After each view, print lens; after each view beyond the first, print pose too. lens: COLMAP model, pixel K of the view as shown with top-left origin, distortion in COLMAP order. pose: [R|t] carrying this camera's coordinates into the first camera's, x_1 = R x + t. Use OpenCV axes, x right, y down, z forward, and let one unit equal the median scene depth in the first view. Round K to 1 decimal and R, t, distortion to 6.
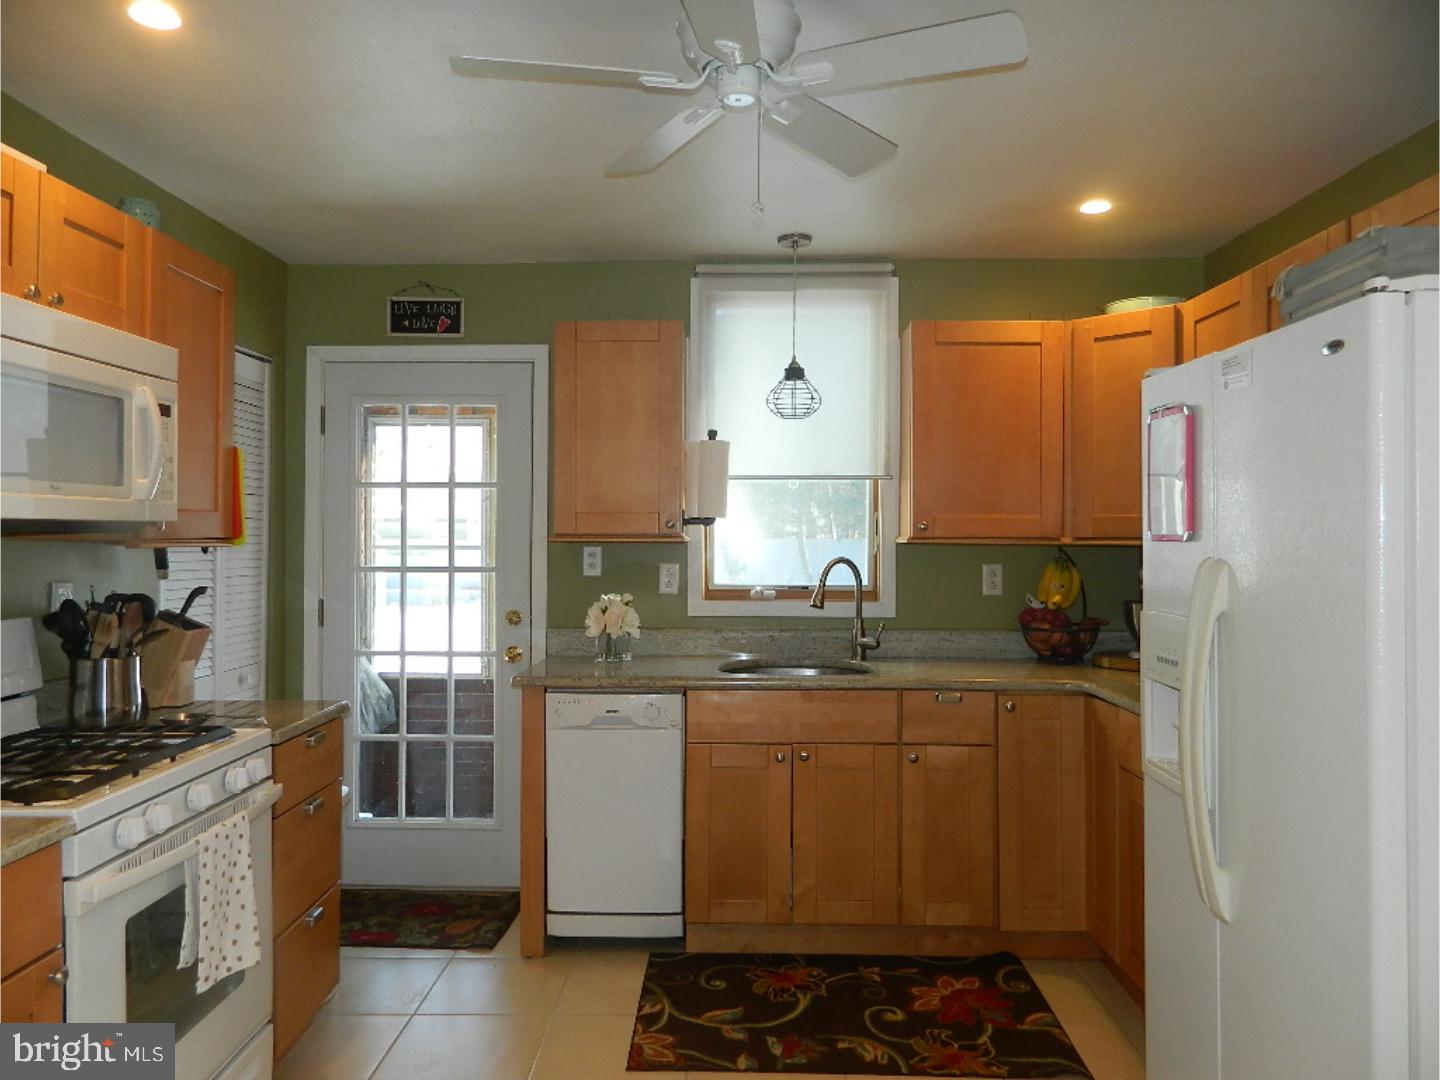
lens RADIAL K [[1050.4, 0, 716.8], [0, 1050.4, 539.0], [0, 0, 1]] dist [-0.010231, 0.005572]
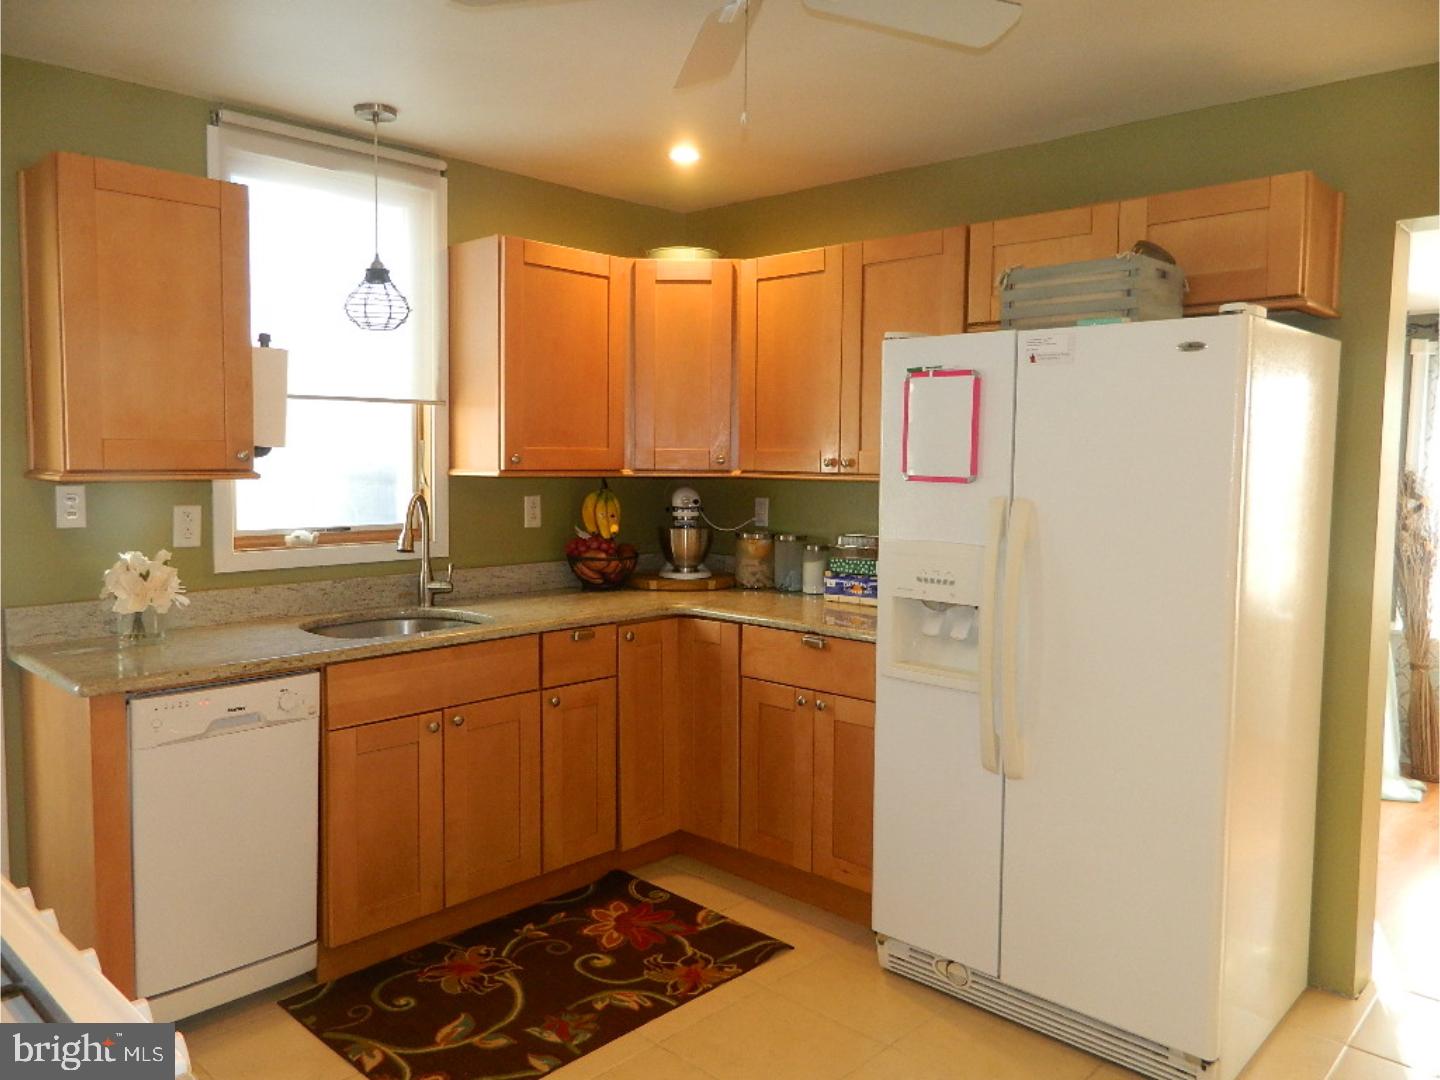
lens RADIAL K [[1050.4, 0, 719.2], [0, 1050.4, 533.5], [0, 0, 1]] dist [-0.010231, 0.005572]
pose [[0.665558, -0.053273, 0.744443, -0.413326], [-0.004871, 0.997118, 0.075710, -0.018624], [-0.746330, -0.054016, 0.663380, 0.250426]]
